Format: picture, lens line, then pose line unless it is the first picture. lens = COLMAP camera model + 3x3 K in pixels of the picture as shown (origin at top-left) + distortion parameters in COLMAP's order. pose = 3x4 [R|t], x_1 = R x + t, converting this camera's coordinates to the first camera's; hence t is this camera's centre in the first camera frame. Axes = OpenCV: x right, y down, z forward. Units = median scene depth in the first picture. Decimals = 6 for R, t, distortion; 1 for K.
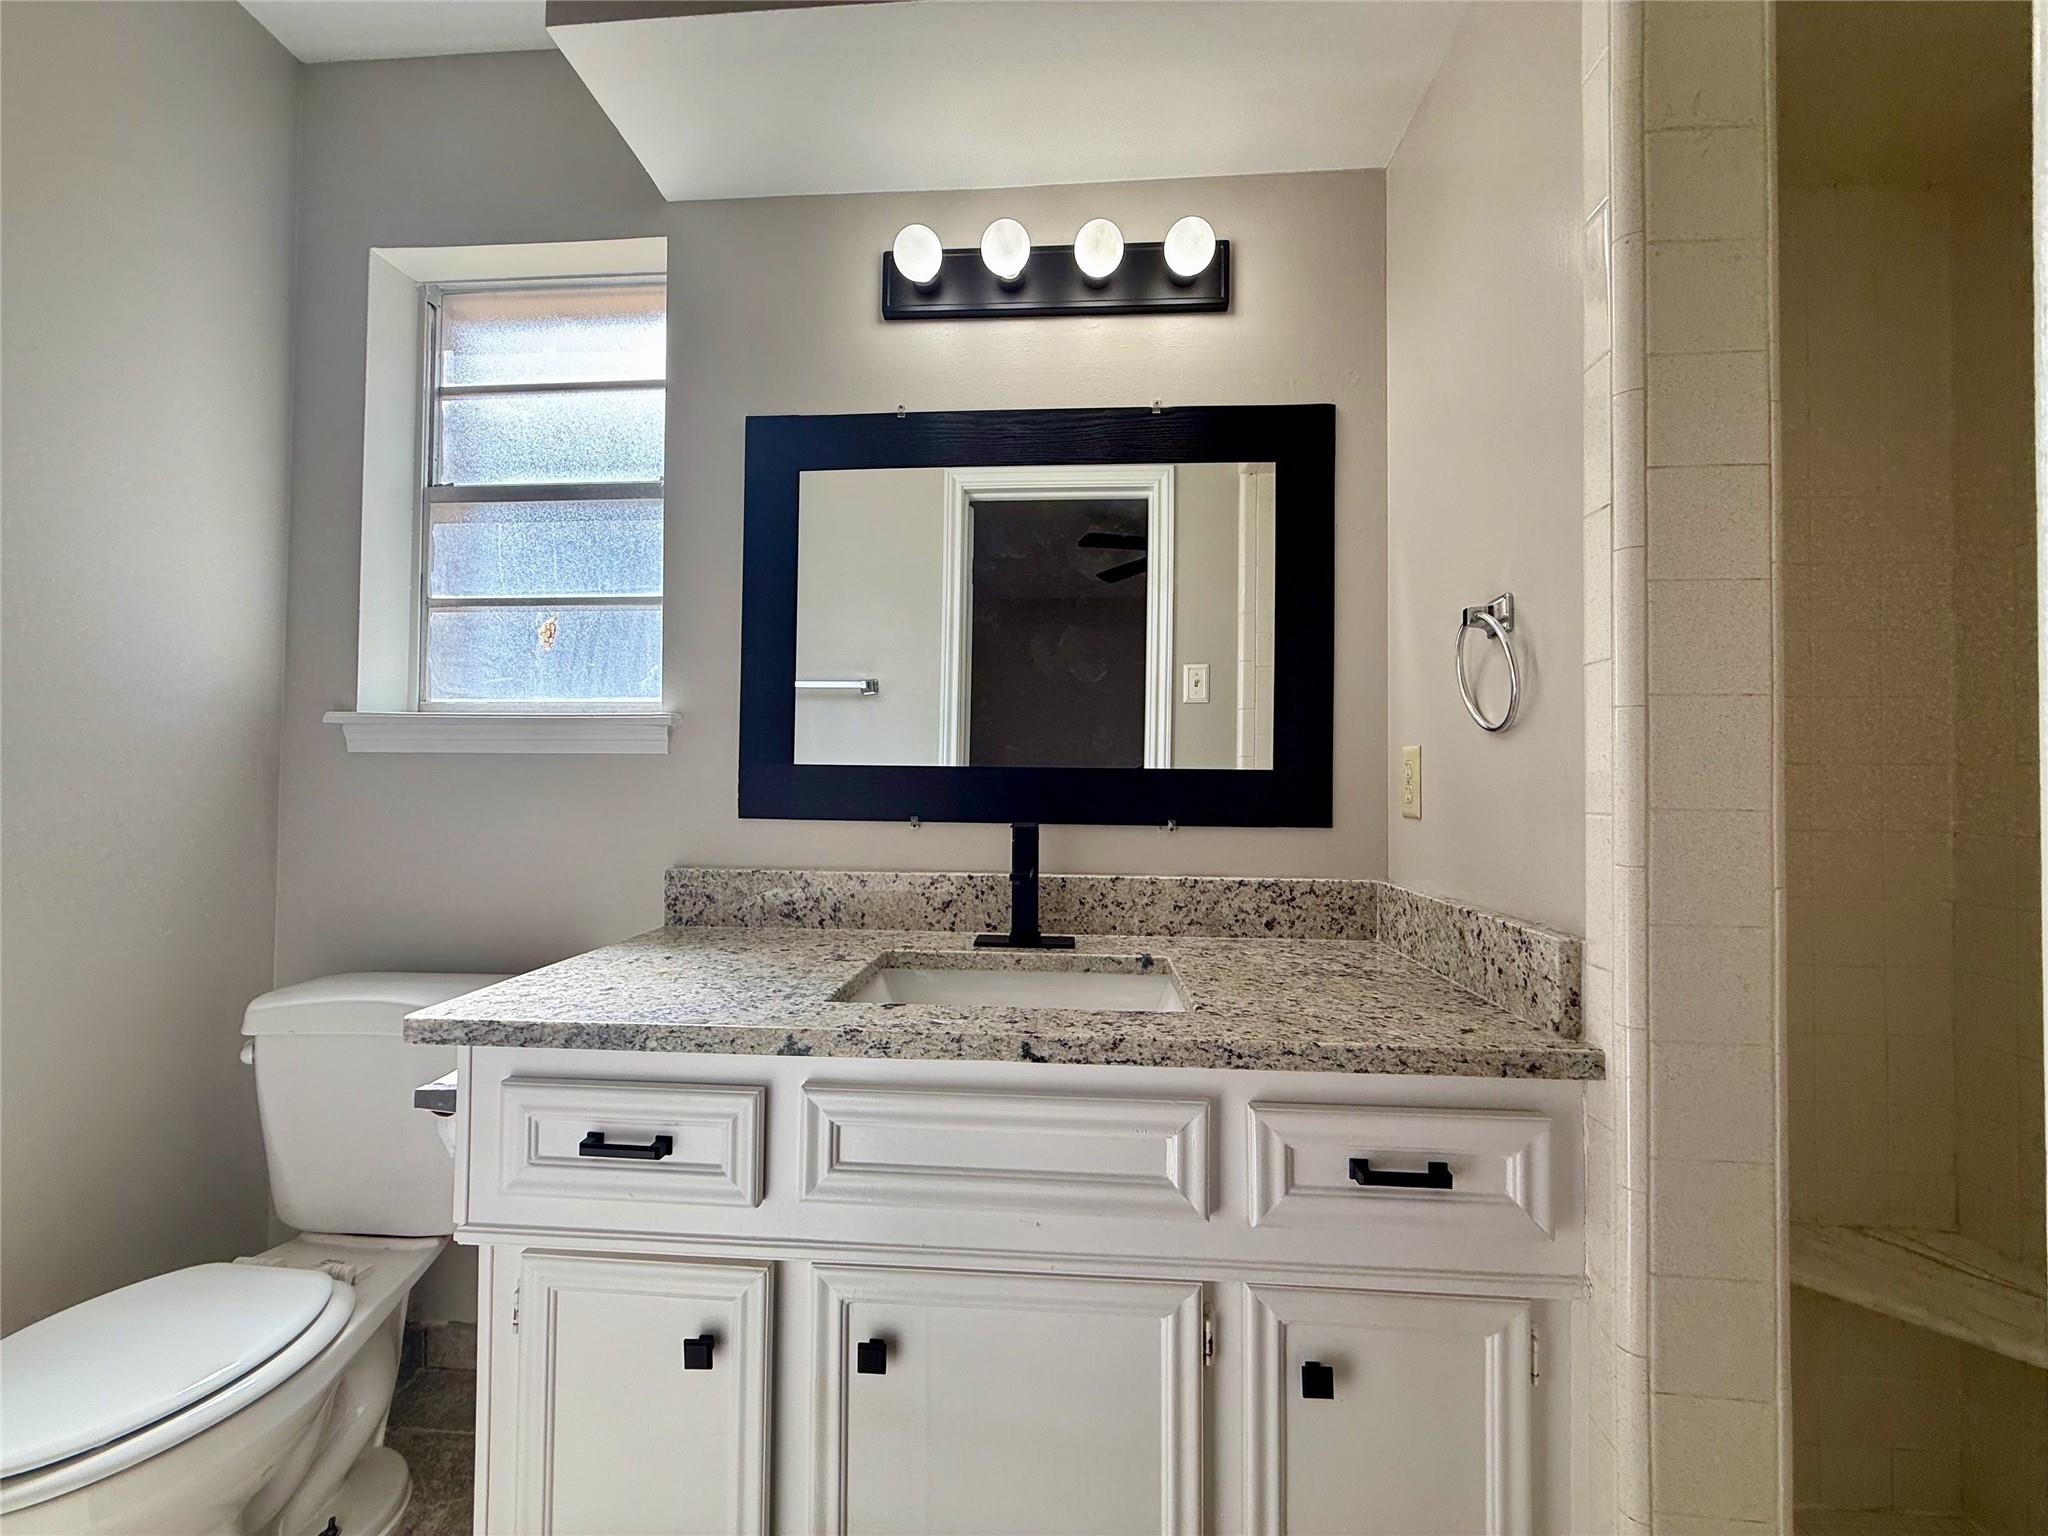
lens RADIAL K [[818.1, 0, 1025.9], [0, 818.1, 770.0], [0, 0, 1]] dist [-0.000362, 0.000090]
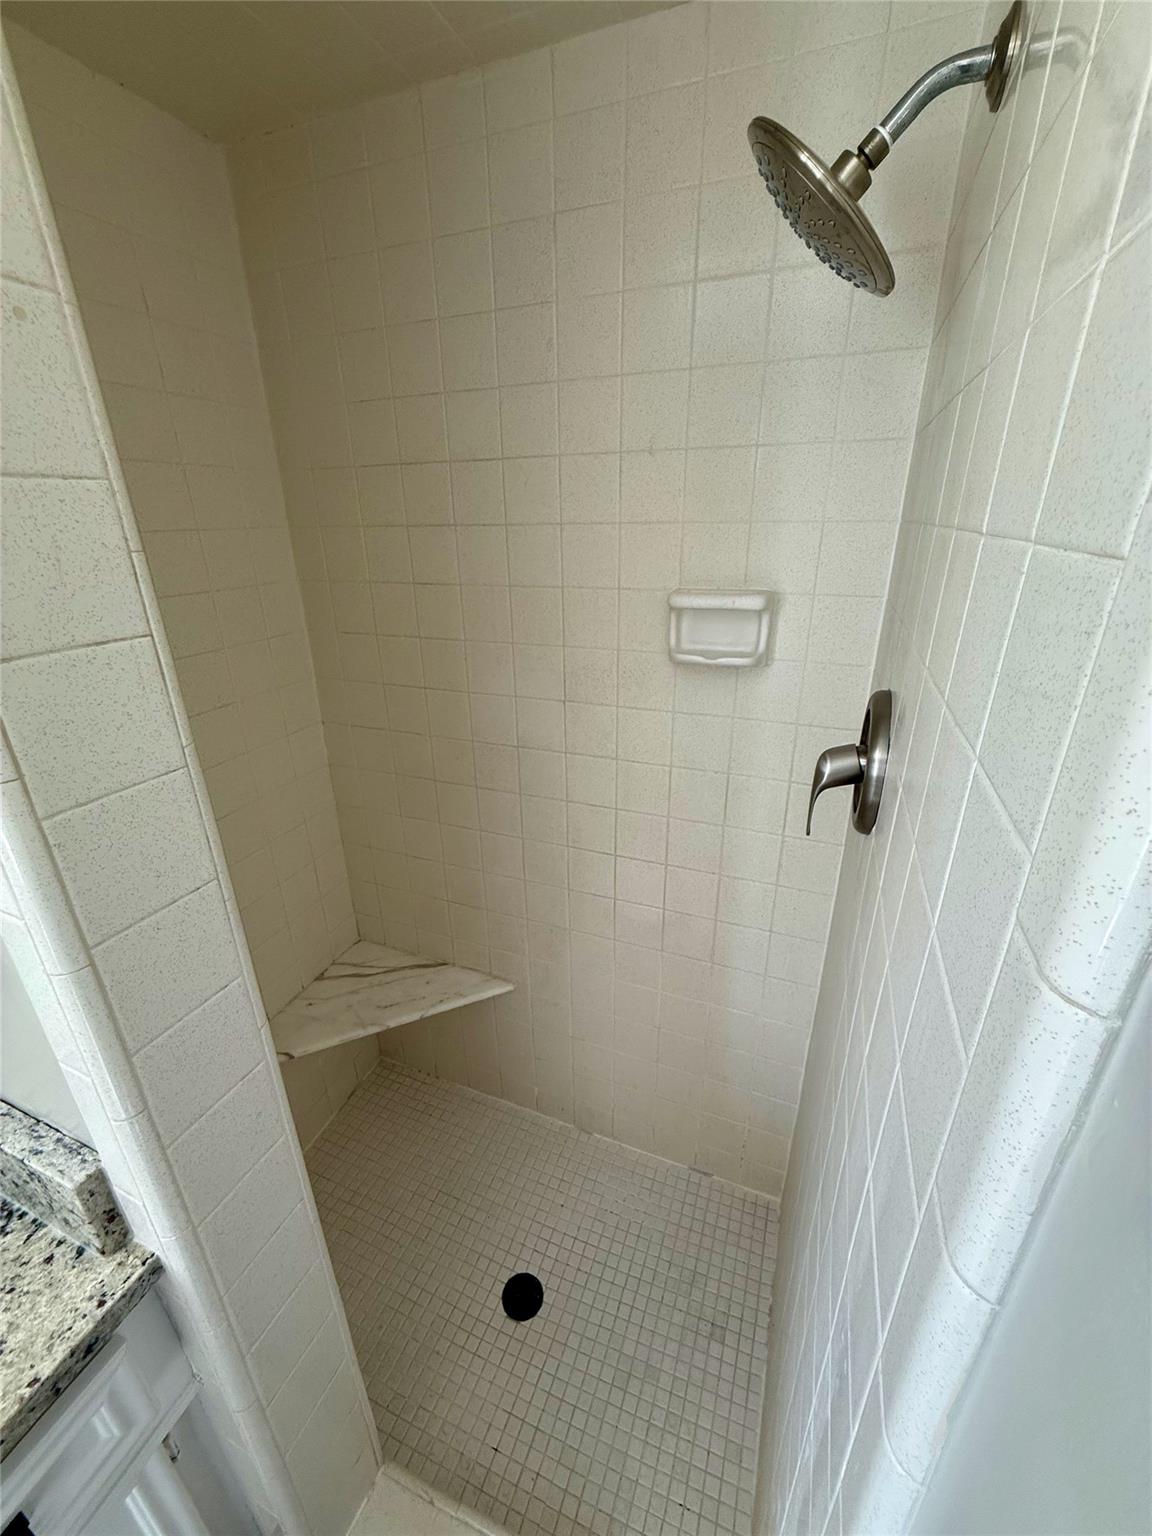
lens RADIAL K [[613.6, 0, 581.6], [0, 613.6, 768.5], [0, 0, 1]] dist [-0.000362, 0.000090]
pose [[0.293564, -0.376075, 0.878856, 0.245166], [-0.010574, 0.918030, 0.396370, -0.273694], [-0.955881, -0.125653, 0.265523, 0.224906]]
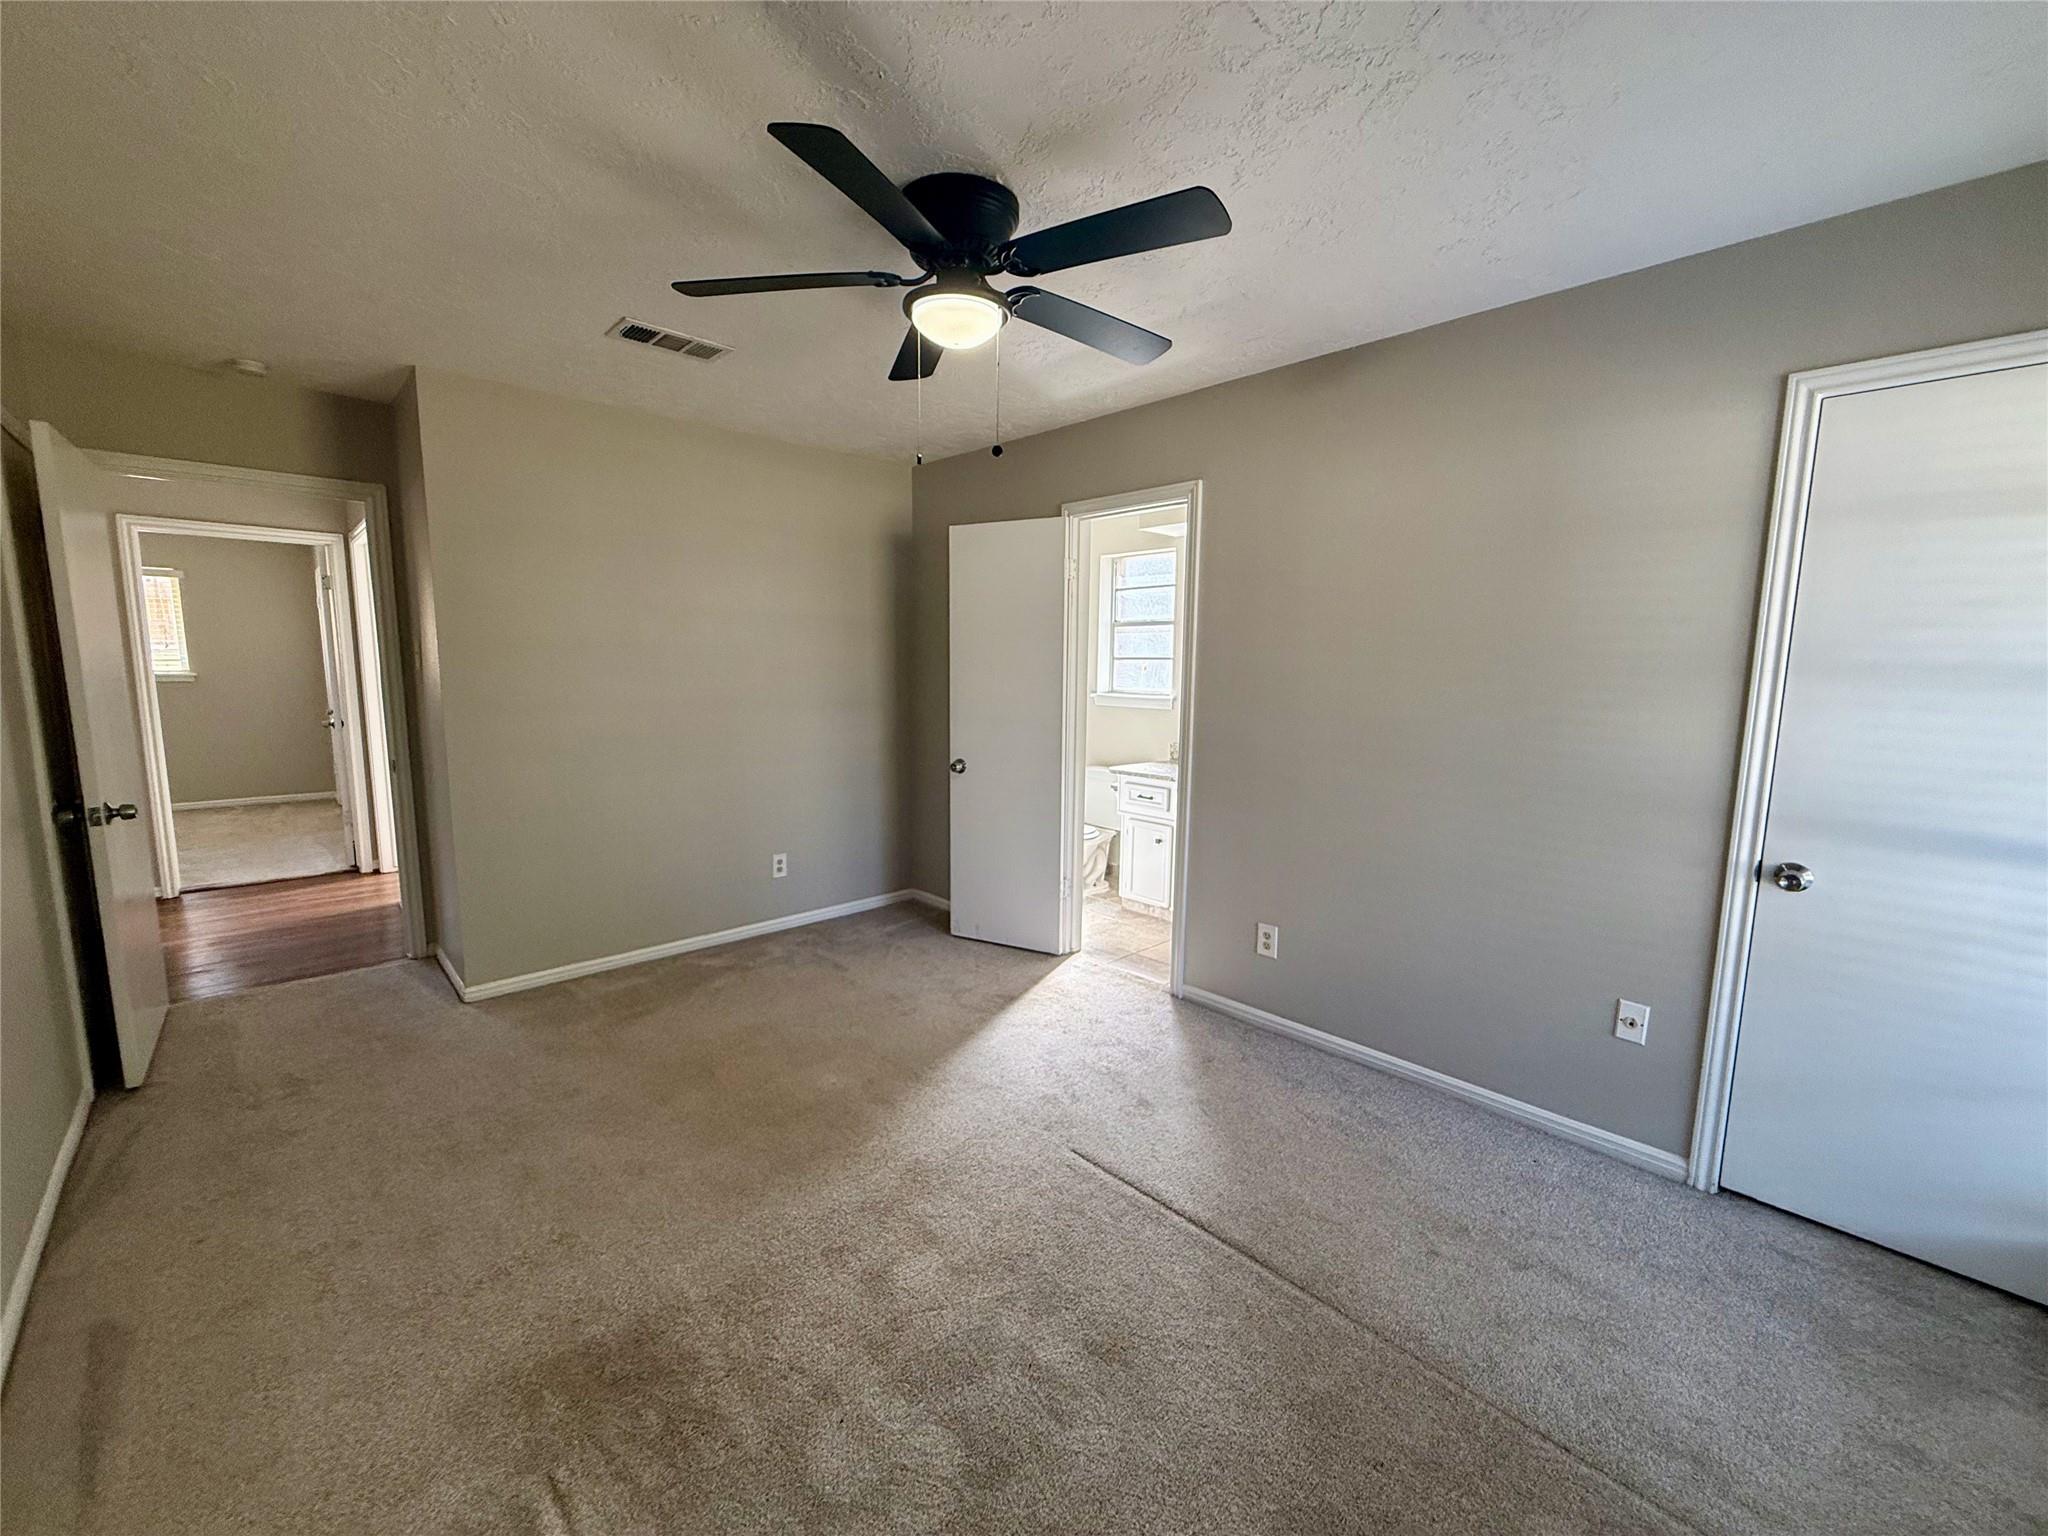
lens RADIAL K [[818.1, 0, 1020.9], [0, 818.1, 770.5], [0, 0, 1]] dist [-0.000362, 0.000090]
pose [[0.739875, 0.091964, -0.666429, 1.353333], [0.005478, 0.989756, 0.142663, -0.253266], [0.672722, -0.109203, 0.731792, -1.884605]]
